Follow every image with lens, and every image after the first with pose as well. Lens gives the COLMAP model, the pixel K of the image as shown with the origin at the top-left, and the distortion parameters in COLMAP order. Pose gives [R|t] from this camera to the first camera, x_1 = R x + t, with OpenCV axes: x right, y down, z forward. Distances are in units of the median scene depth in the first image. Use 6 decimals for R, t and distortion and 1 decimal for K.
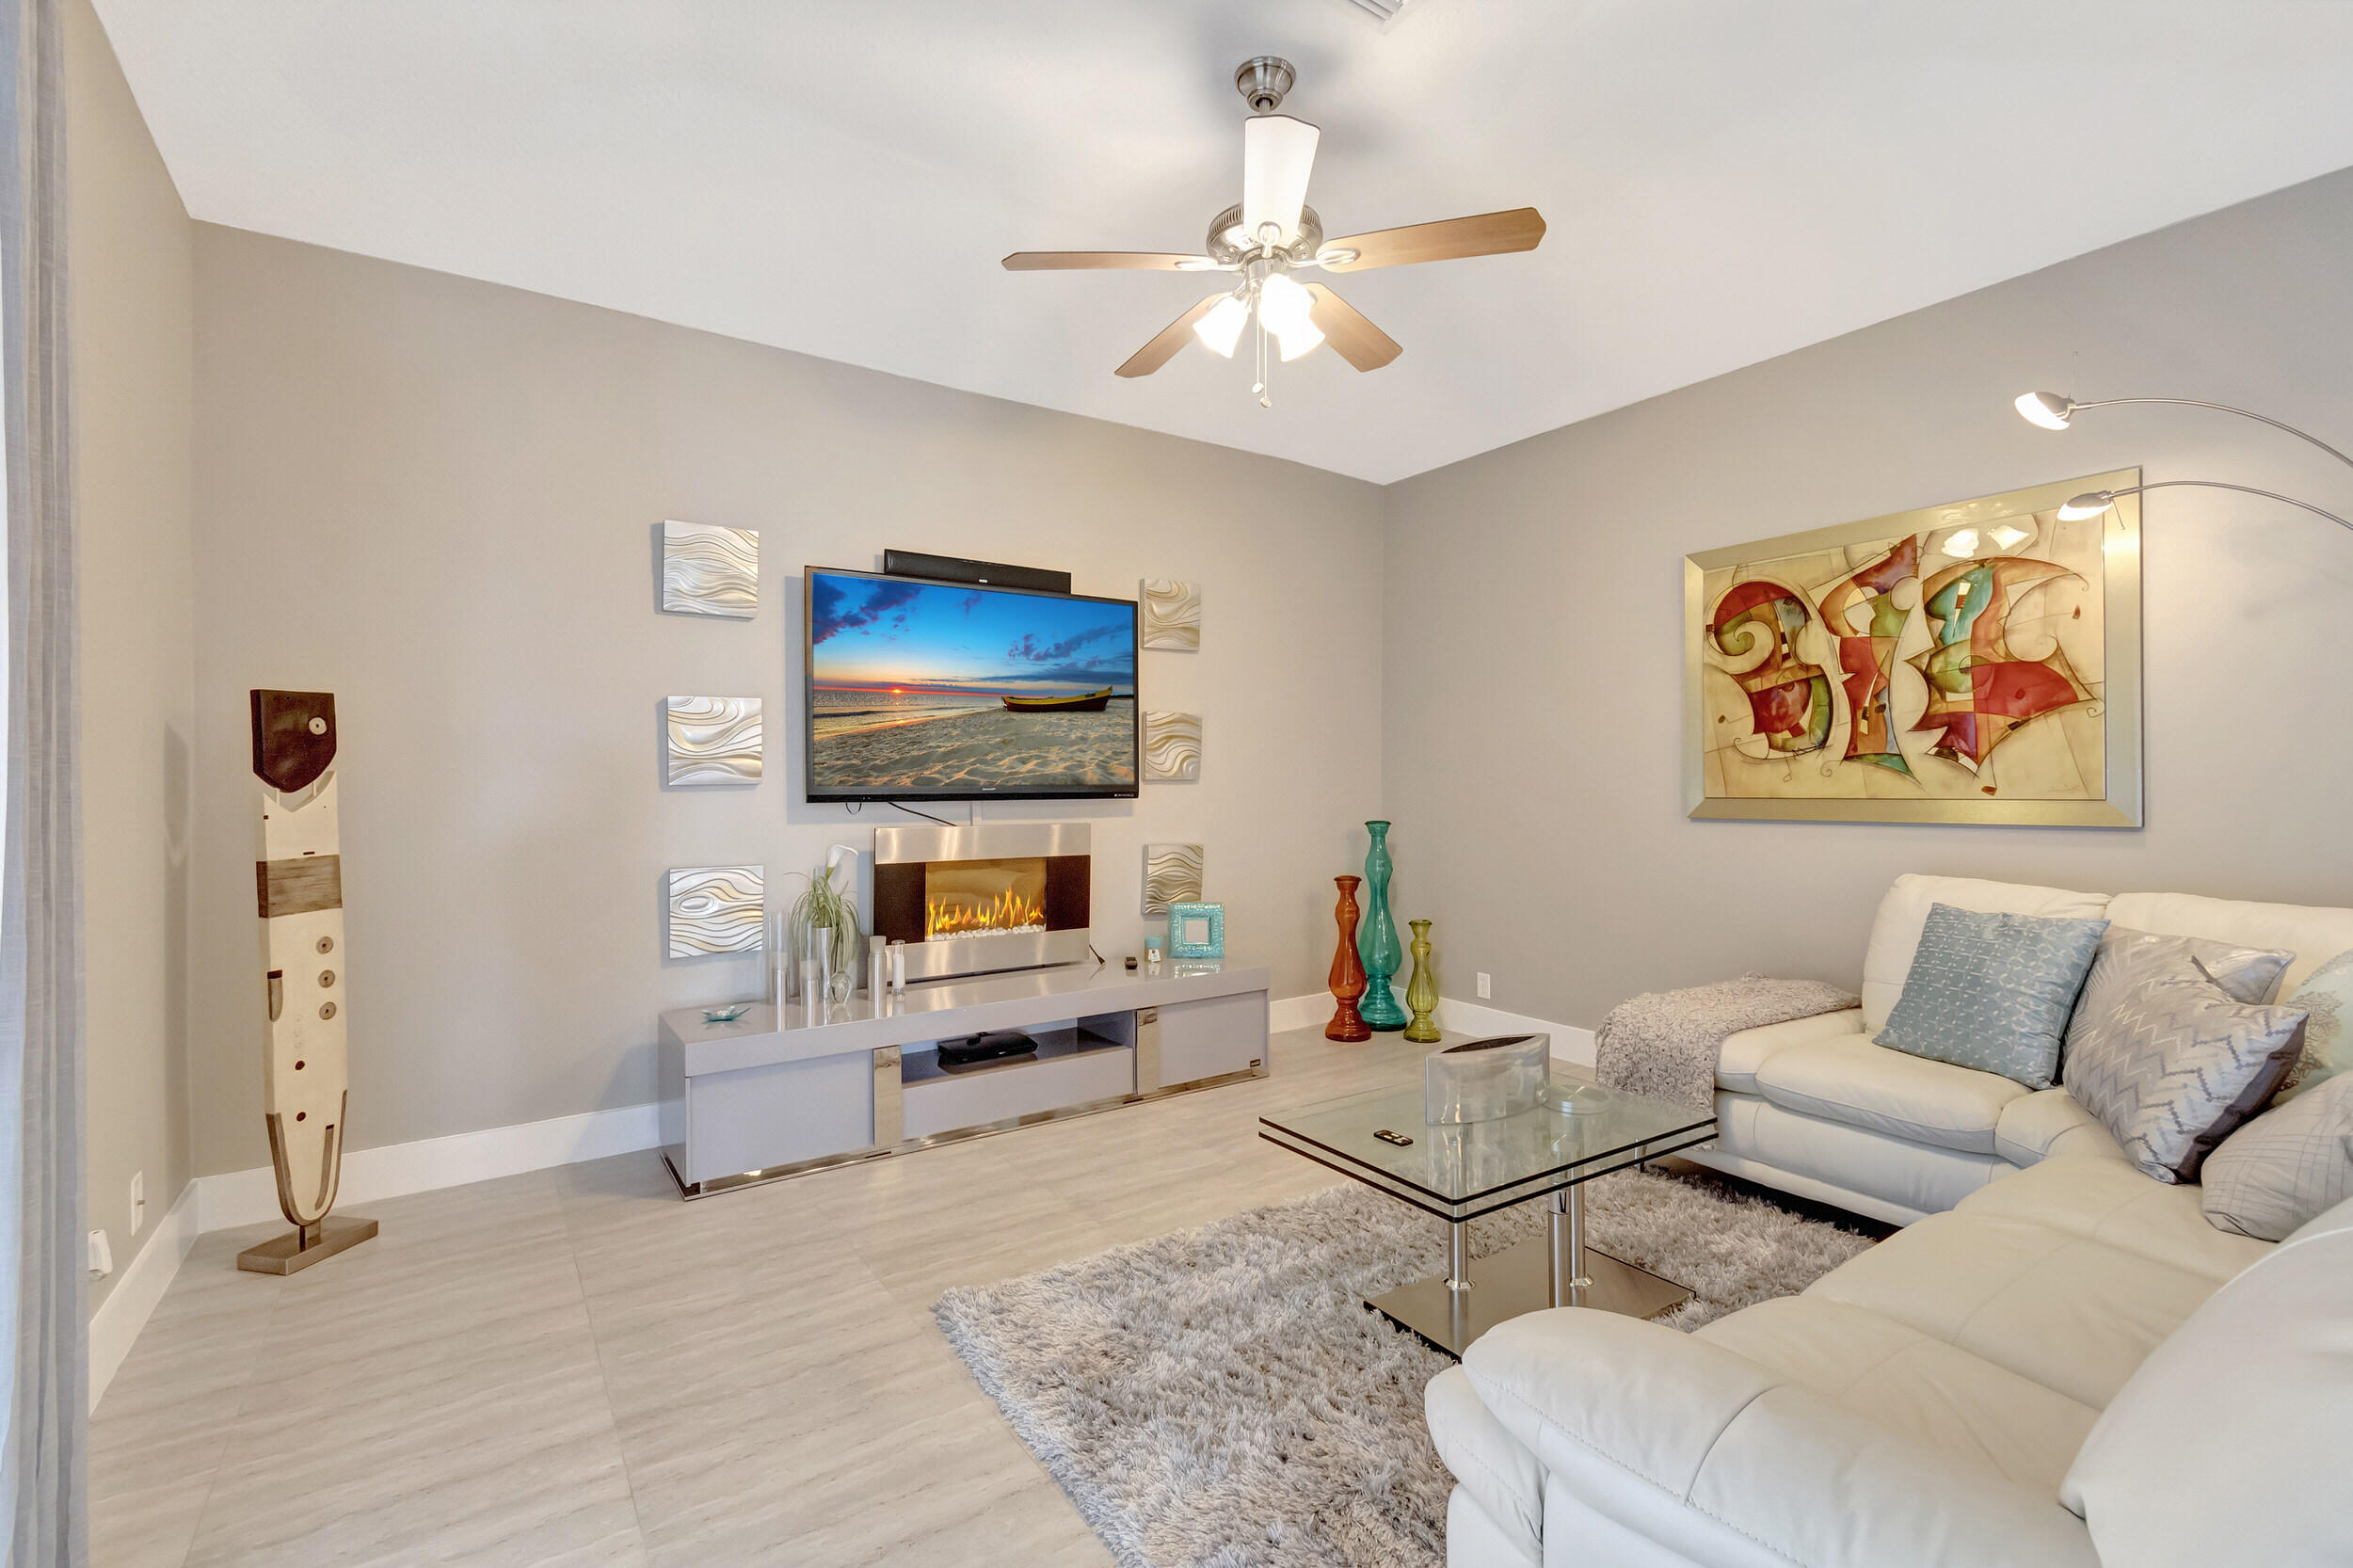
lens RADIAL K [[1019.5, 0, 1154.7], [0, 1019.5, 786.3], [0, 0, 1]] dist [0.001221, -0.000118]
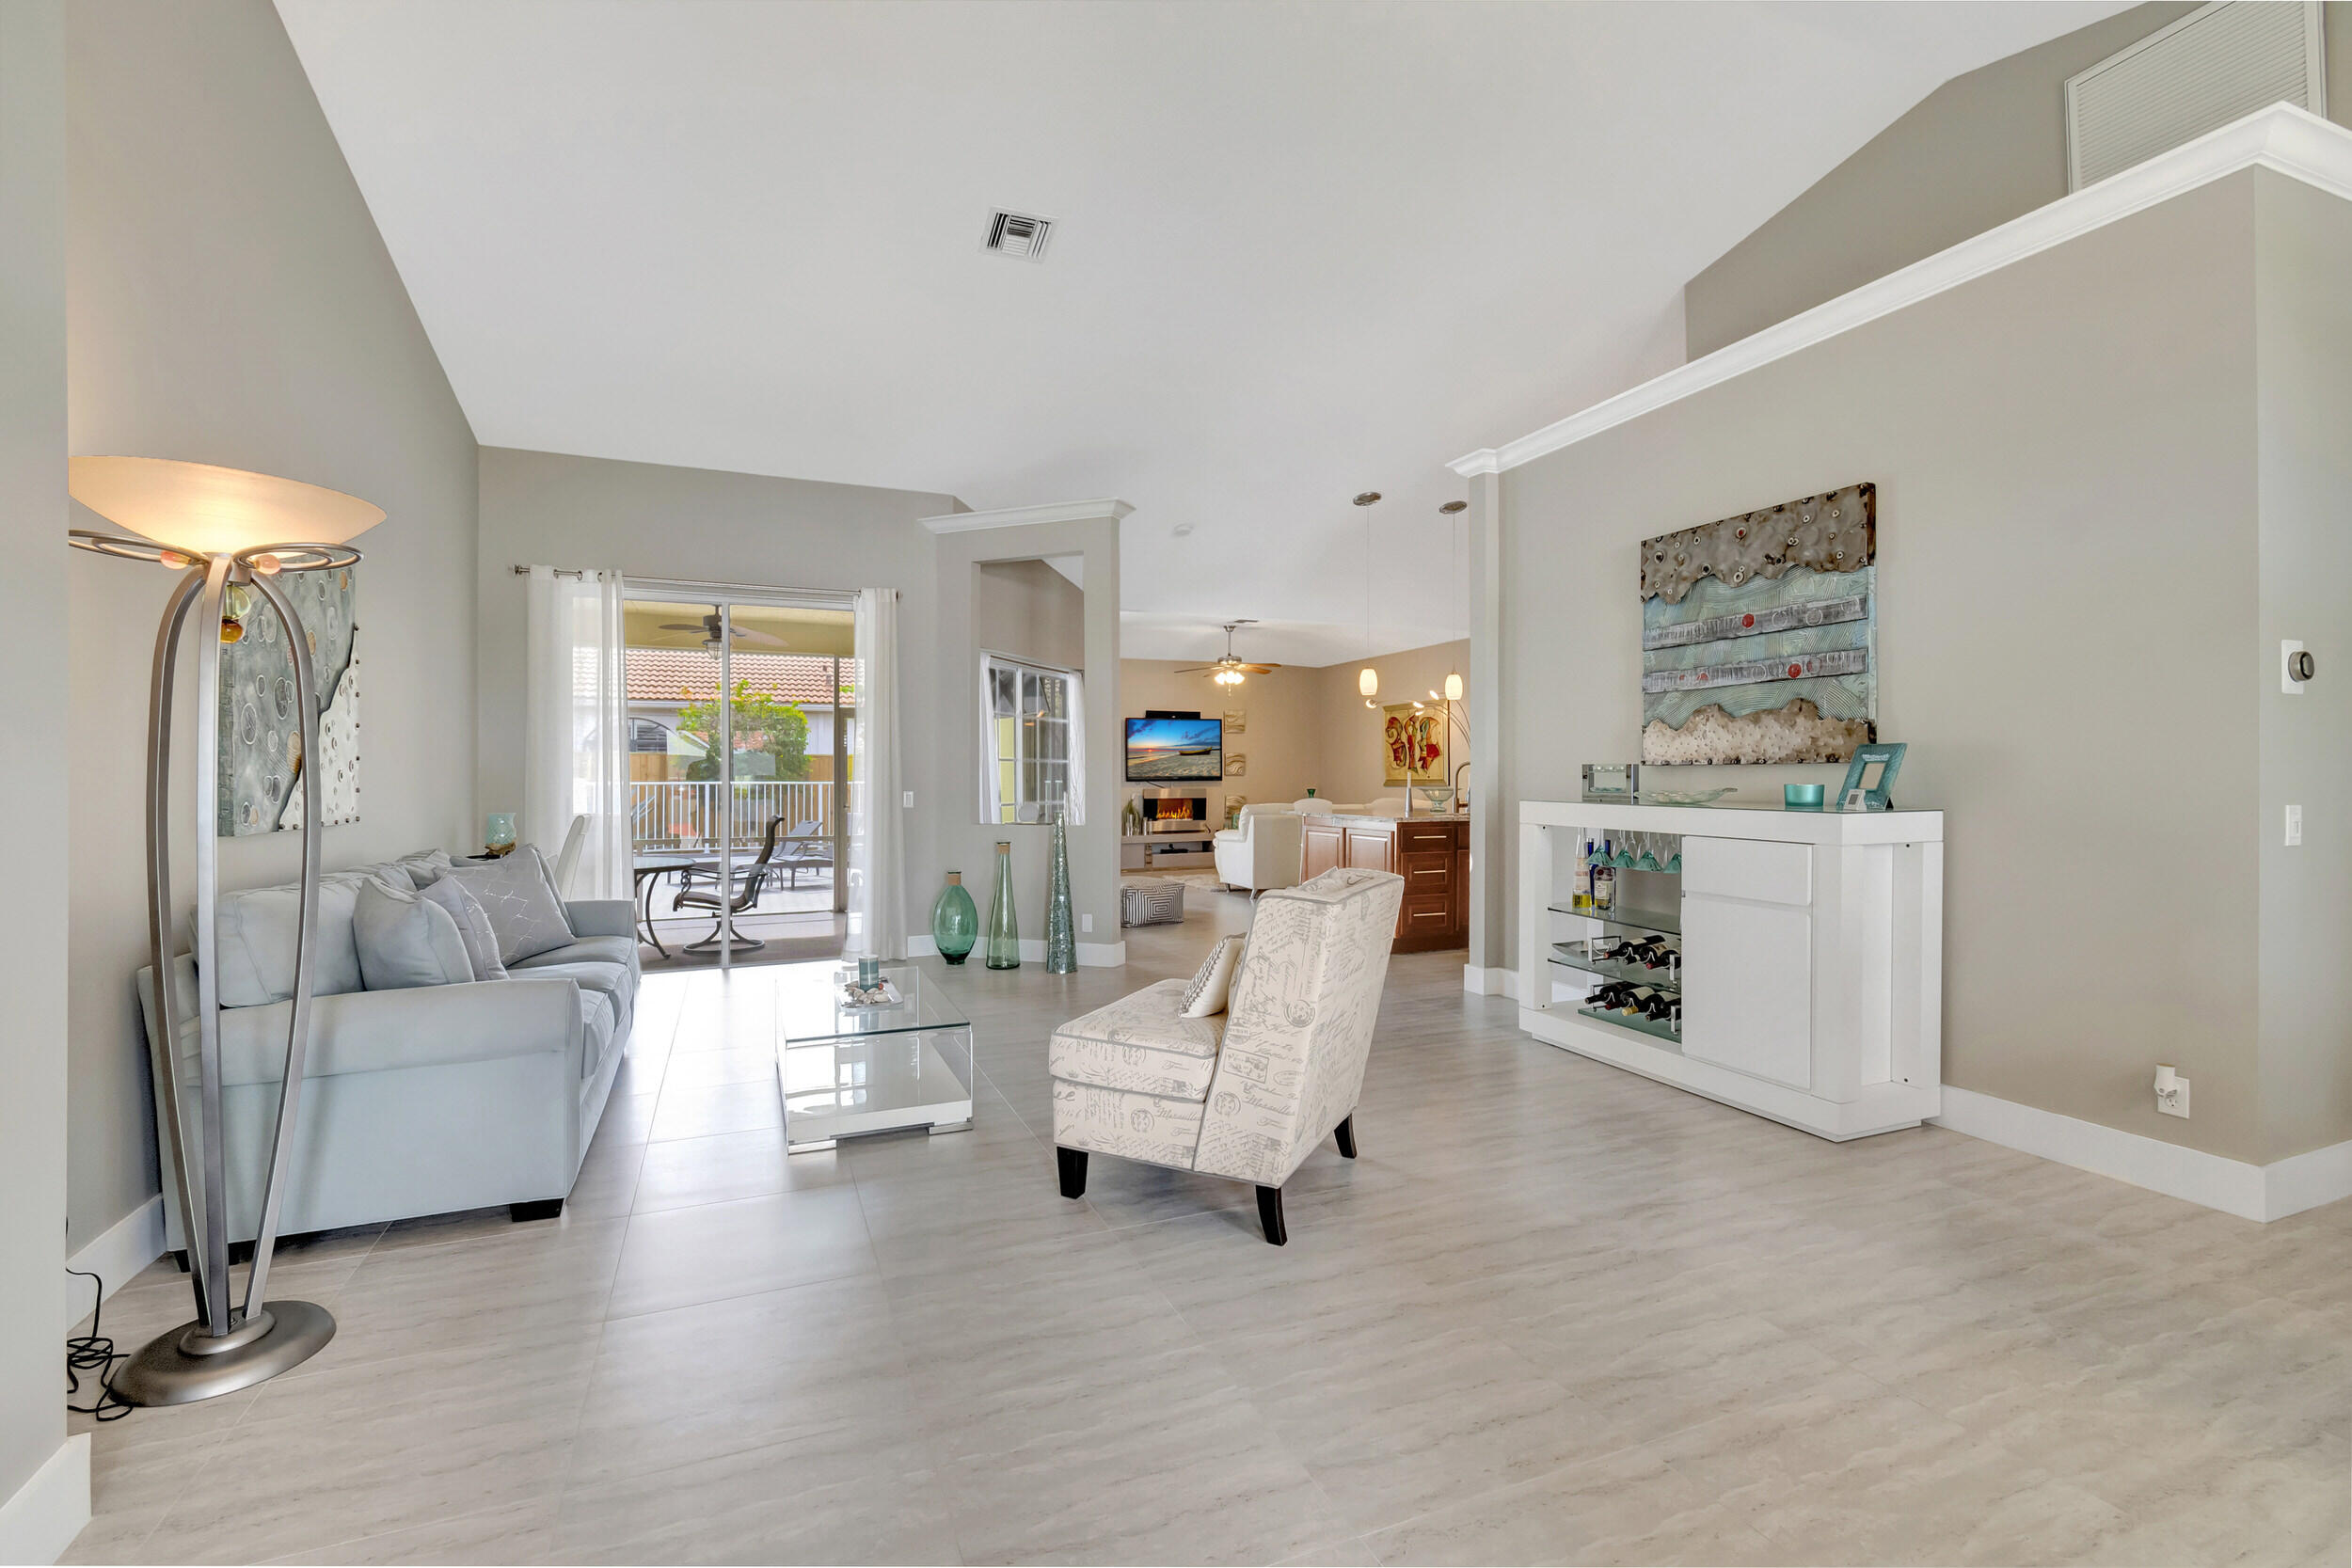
lens RADIAL K [[1018.9, 0, 1154.2], [0, 1018.9, 786.3], [0, 0, 1]] dist [0.001221, -0.000118]
pose [[0.977641, -0.000101, -0.210281, 0.548122], [0.001567, 0.999976, 0.006802, 0.009187], [0.210275, -0.006980, 0.977617, -2.652673]]
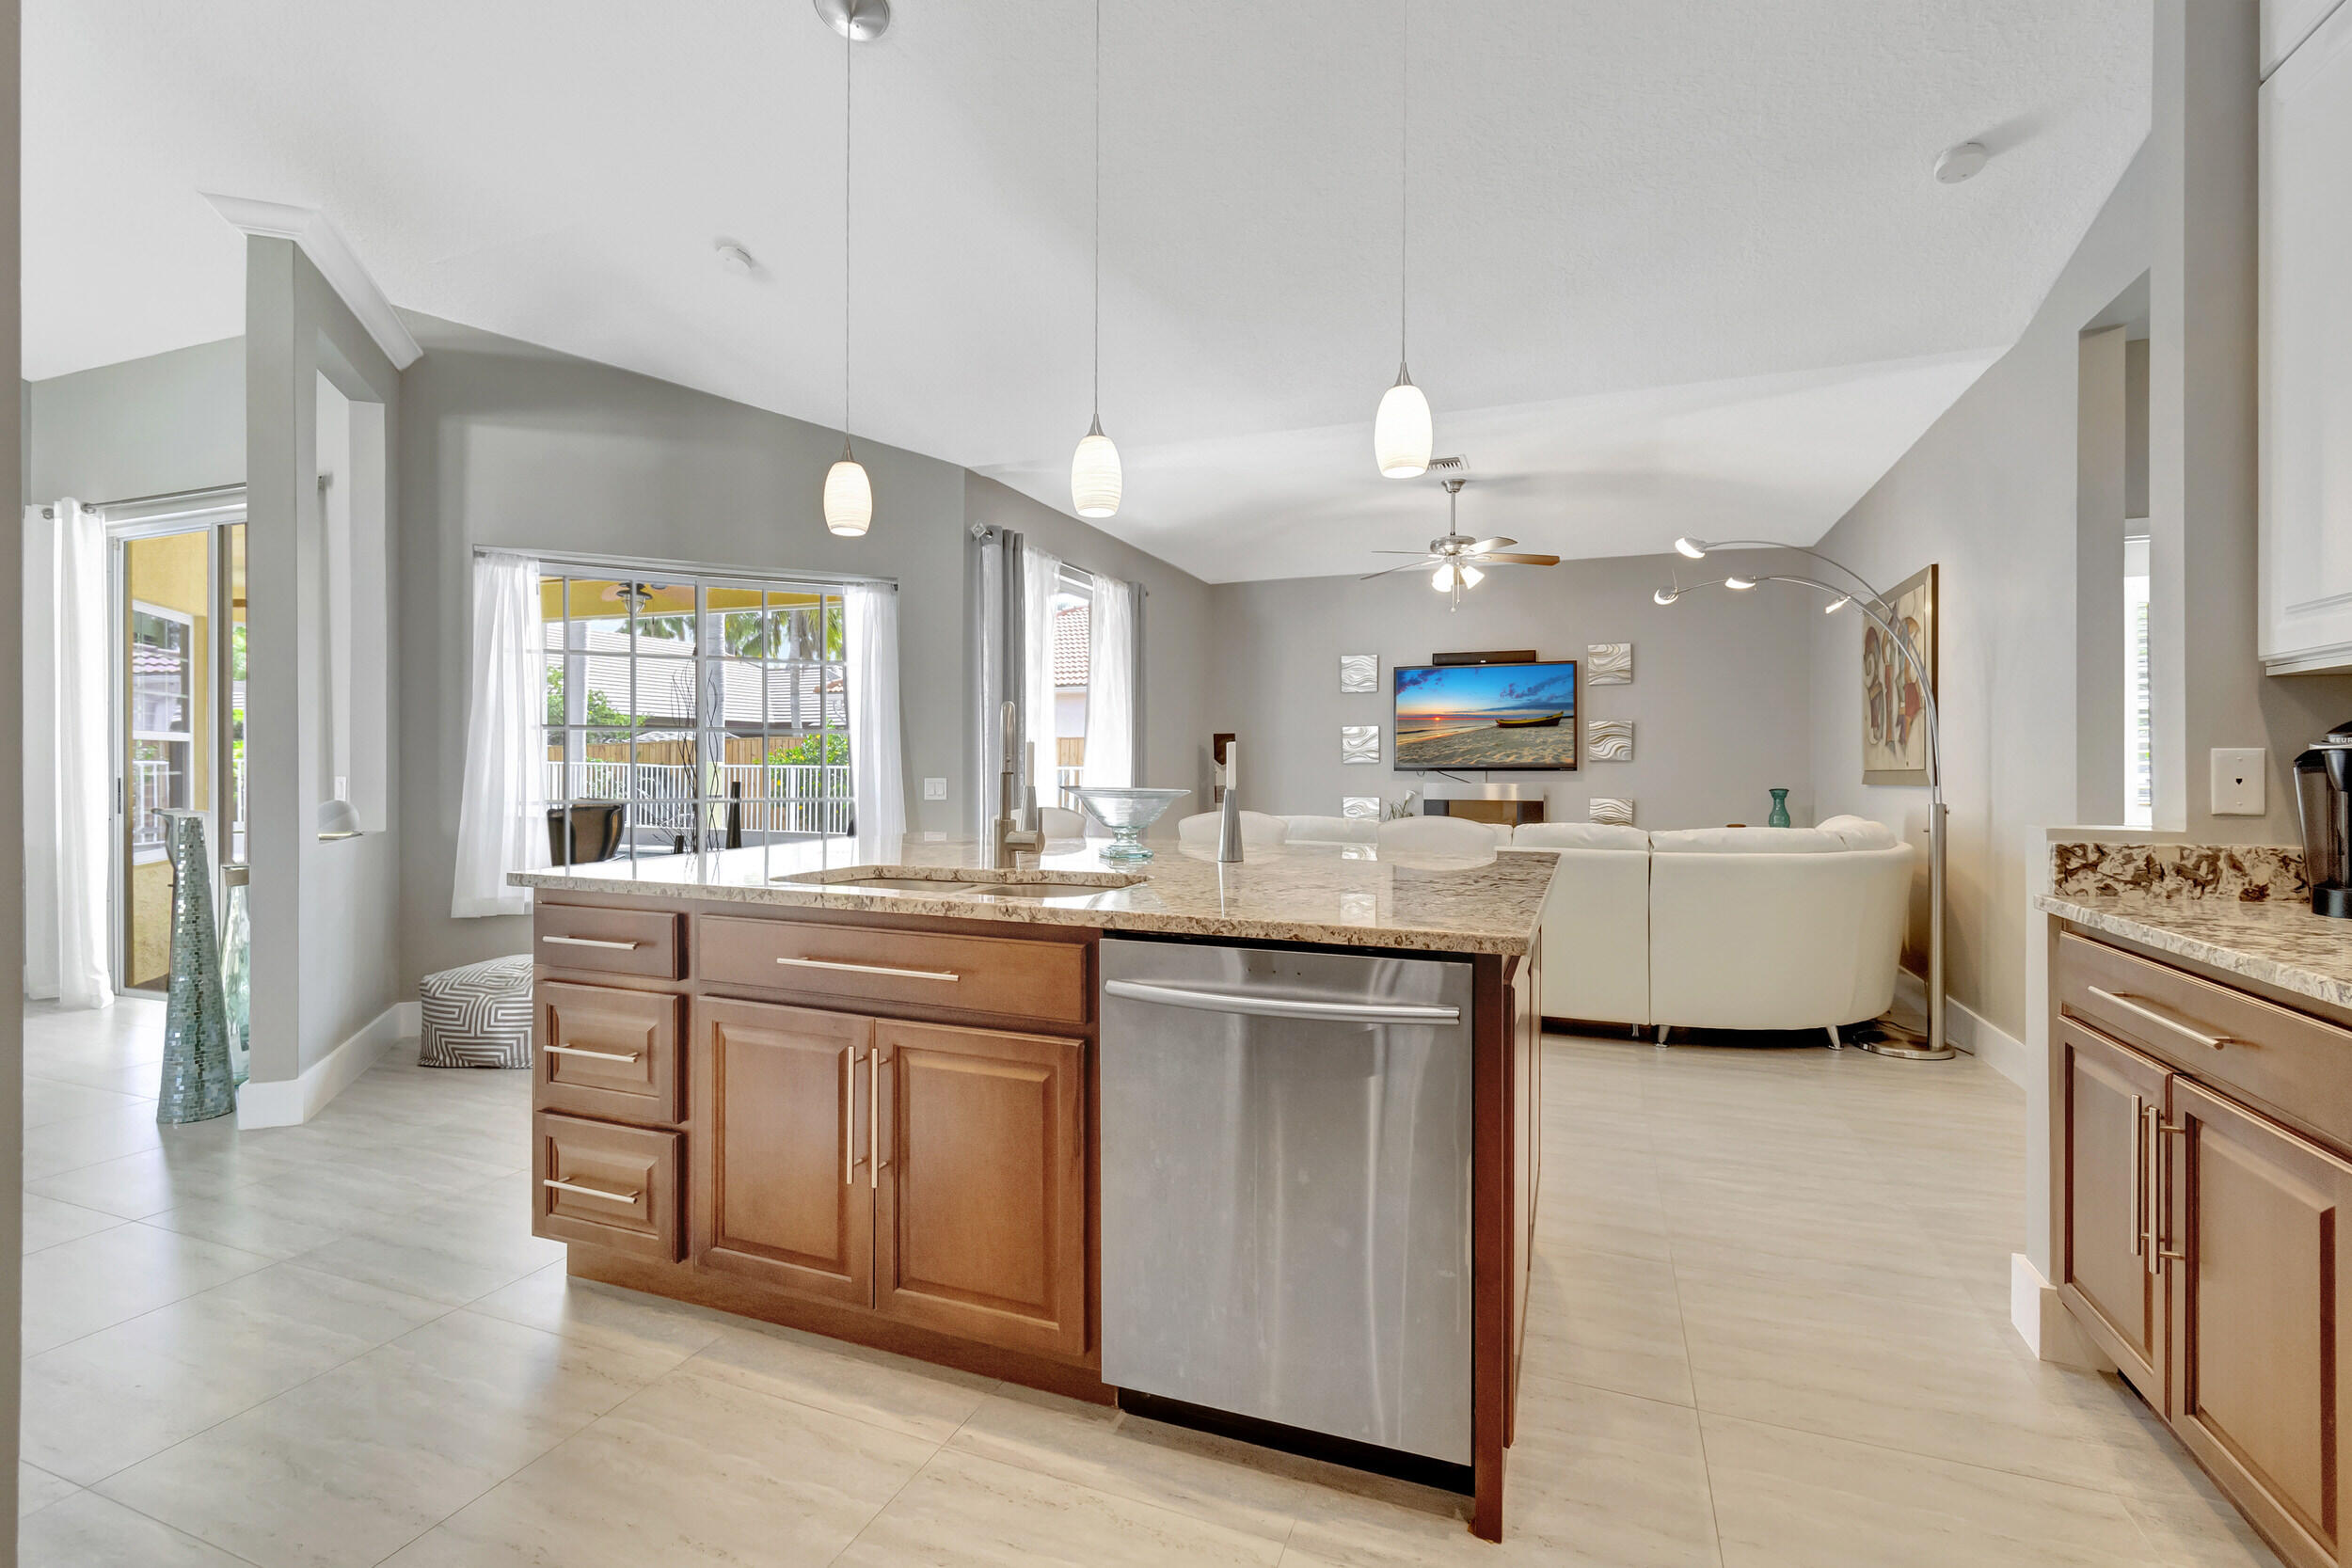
lens RADIAL K [[1052.8, 0, 1195.1], [0, 1052.8, 767.1], [0, 0, 1]] dist [-0.000432, -0.000852]
pose [[0.582736, 0.000776, -0.812661, 1.327794], [-0.005811, 0.999978, -0.003213, 0.017068], [0.812640, 0.006595, 0.582728, -0.741918]]
